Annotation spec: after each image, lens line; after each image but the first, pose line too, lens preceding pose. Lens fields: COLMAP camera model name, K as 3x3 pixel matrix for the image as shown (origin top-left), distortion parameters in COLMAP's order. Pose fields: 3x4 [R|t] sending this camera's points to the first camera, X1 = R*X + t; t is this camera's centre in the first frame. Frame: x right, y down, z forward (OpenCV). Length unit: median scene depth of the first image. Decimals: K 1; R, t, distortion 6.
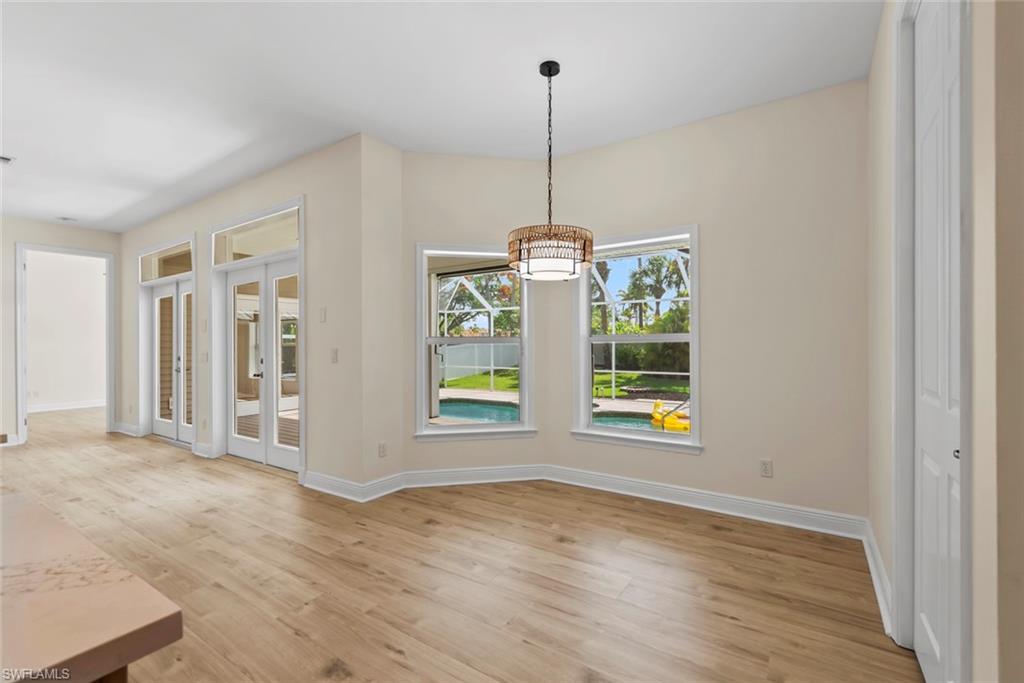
lens RADIAL K [[452.0, 0, 513.5], [0, 452.0, 347.6], [0, 0, 1]] dist [-0.005254, -0.000338]
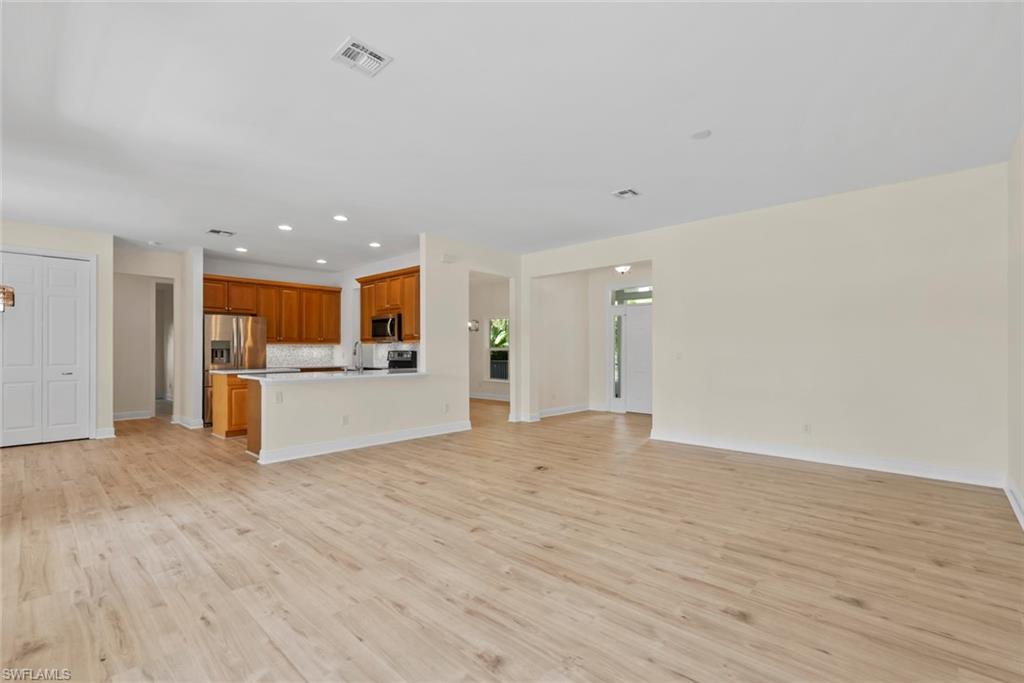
lens RADIAL K [[452.0, 0, 502.1], [0, 452.0, 351.2], [0, 0, 1]] dist [-0.005254, -0.000338]
pose [[-0.985739, 0.004304, 0.168228, -1.759256], [0.004558, 0.999989, 0.001126, 0.003516], [-0.168221, 0.001877, -0.985747, 1.928539]]
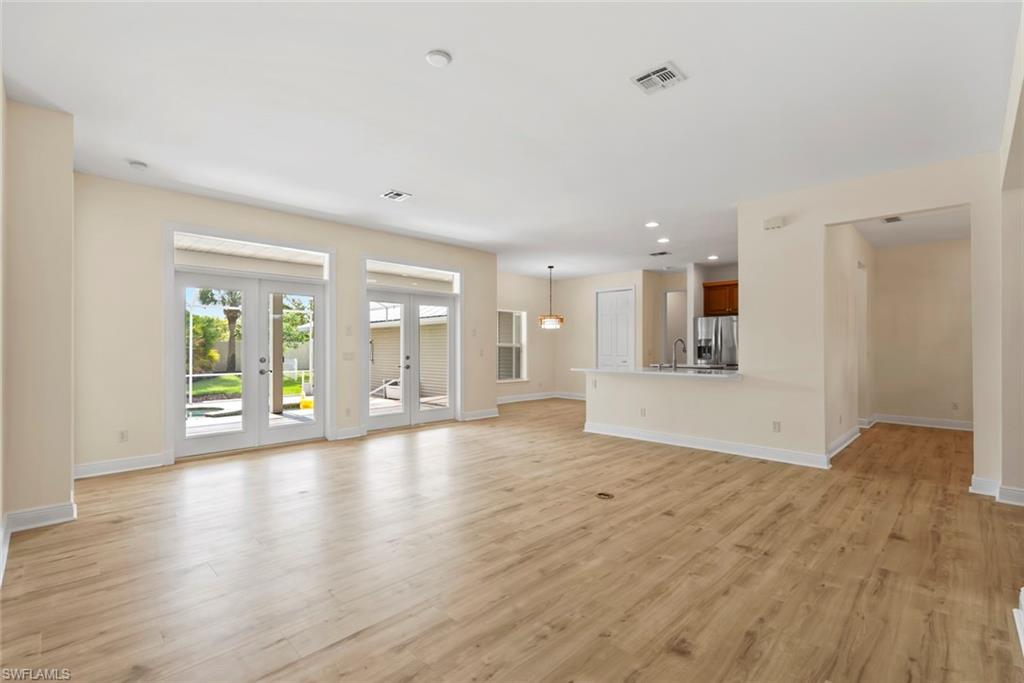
lens RADIAL K [[452.0, 0, 510.1], [0, 452.0, 347.6], [0, 0, 1]] dist [-0.005254, -0.000338]
pose [[0.185262, 0.006705, 0.982666, -2.795180], [0.000184, 0.999976, -0.006858, 0.009326], [-0.982689, 0.001452, 0.185256, 0.533920]]
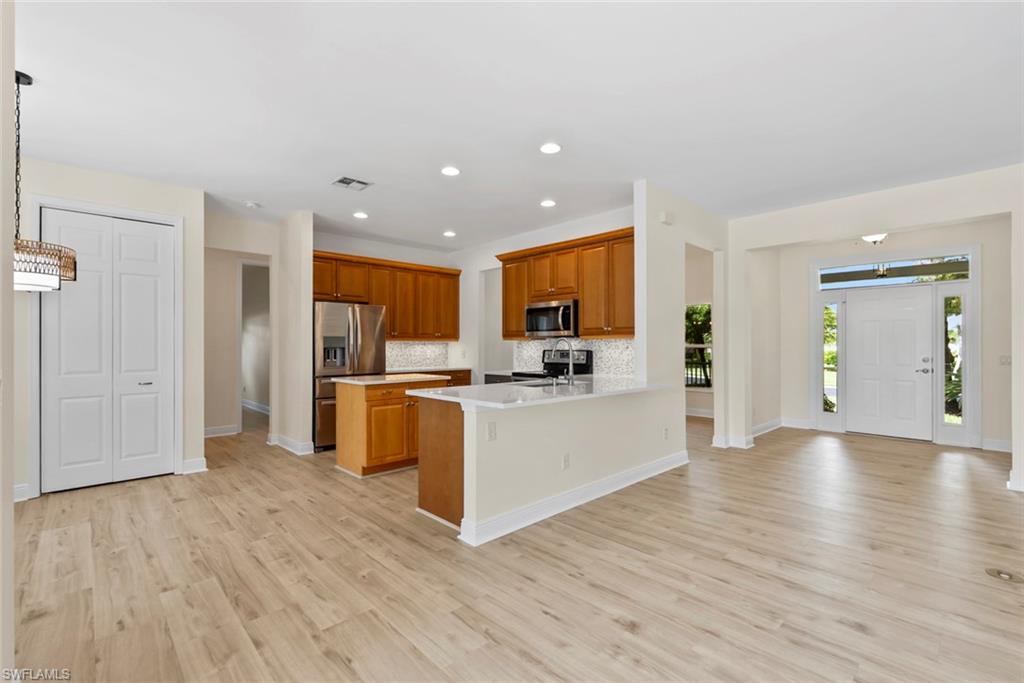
lens RADIAL K [[452.0, 0, 510.4], [0, 452.0, 347.2], [0, 0, 1]] dist [-0.005254, -0.000338]
pose [[-0.975246, 0.002364, 0.221110, -0.993153], [0.003500, 0.999983, 0.004747, -0.019788], [-0.221095, 0.005403, -0.975237, 1.439119]]
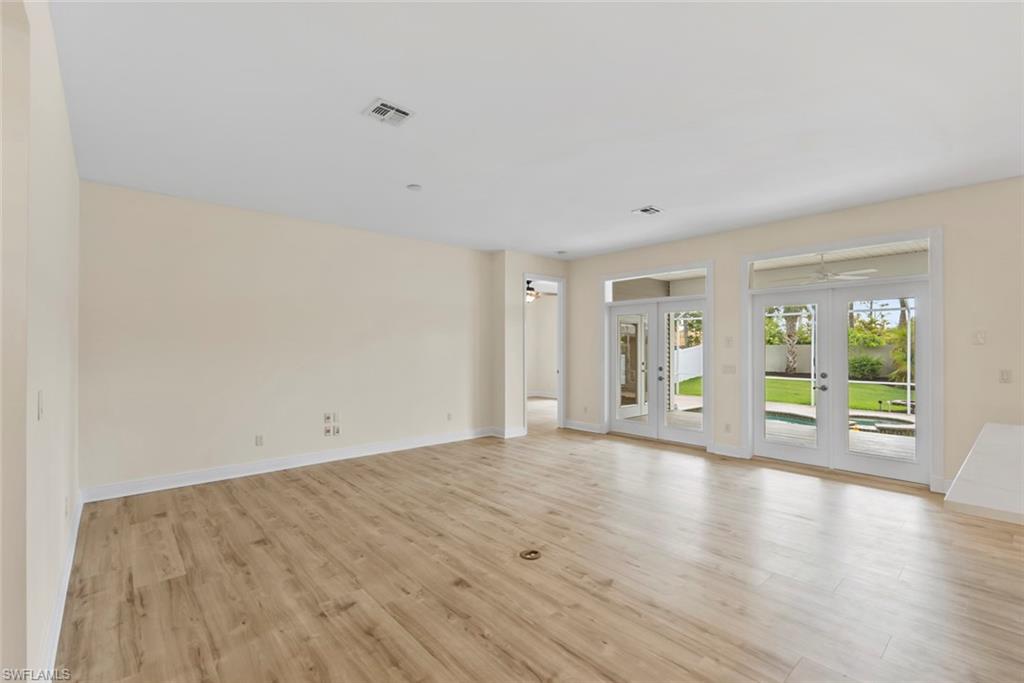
lens RADIAL K [[452.0, 0, 521.3], [0, 452.0, 344.9], [0, 0, 1]] dist [-0.005254, -0.000338]
pose [[0.973890, 0.003934, -0.226987, -1.453713], [-0.005847, 0.999953, -0.007758, -0.045266], [0.226946, 0.008882, 0.973867, -0.386391]]
